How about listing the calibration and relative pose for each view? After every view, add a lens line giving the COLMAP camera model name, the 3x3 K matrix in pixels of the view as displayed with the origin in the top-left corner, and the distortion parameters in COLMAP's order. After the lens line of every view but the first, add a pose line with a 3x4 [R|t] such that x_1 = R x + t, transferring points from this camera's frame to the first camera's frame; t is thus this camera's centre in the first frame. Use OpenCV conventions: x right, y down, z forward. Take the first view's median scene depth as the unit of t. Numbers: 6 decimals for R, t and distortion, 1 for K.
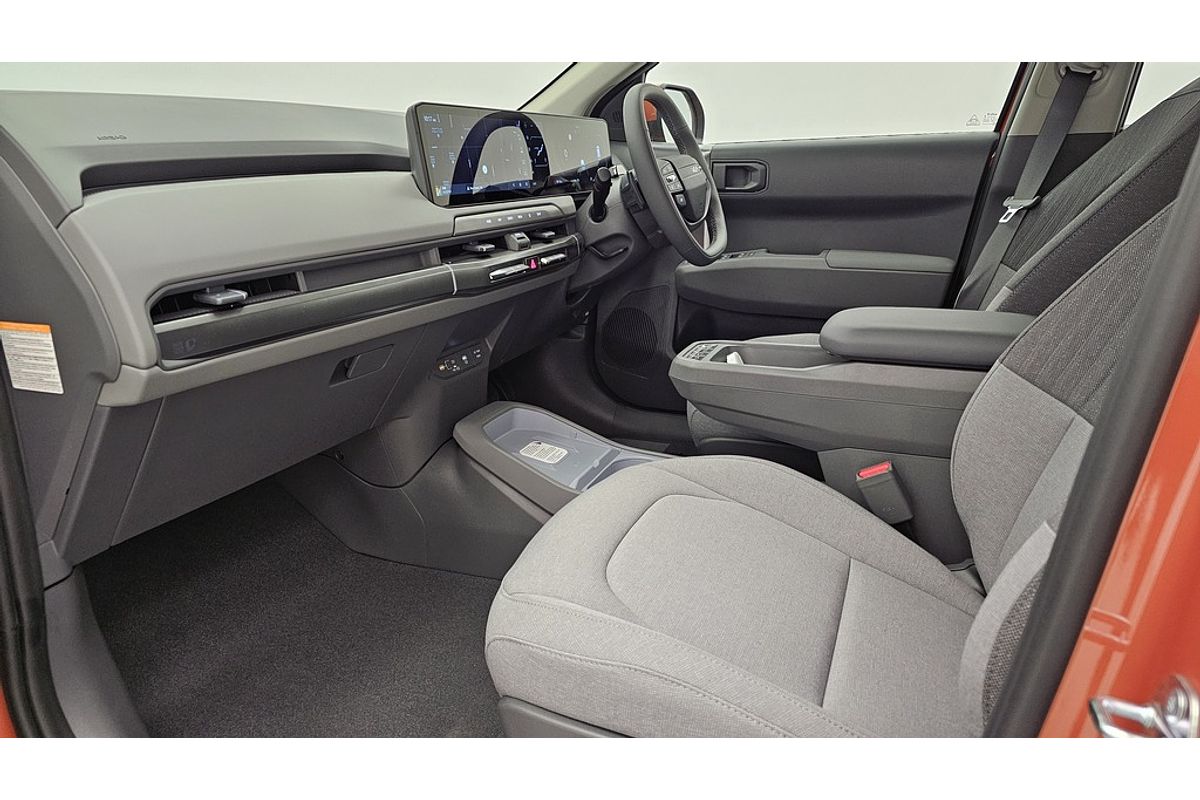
lens RADIAL K [[805.3, 0, 600.6], [0, 805.3, 408.3], [0, 0, 1]] dist [0.049835, -0.042929]
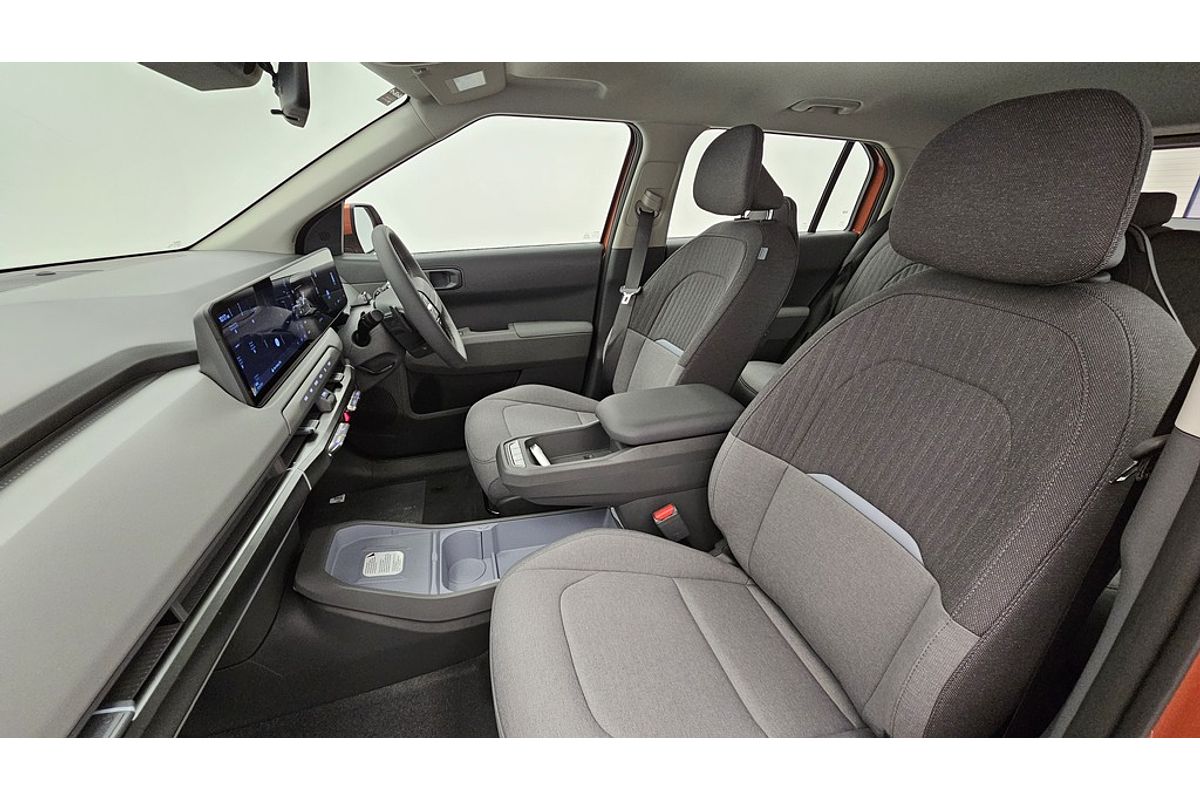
lens RADIAL K [[493.6, 0, 603.4], [0, 493.6, 399.5], [0, 0, 1]] dist [-0.004736, 0.000660]
pose [[0.782362, -0.237401, 0.575805, -0.158176], [0.185776, 0.971371, 0.148072, -0.196132], [-0.594472, -0.008875, 0.804067, 0.224708]]
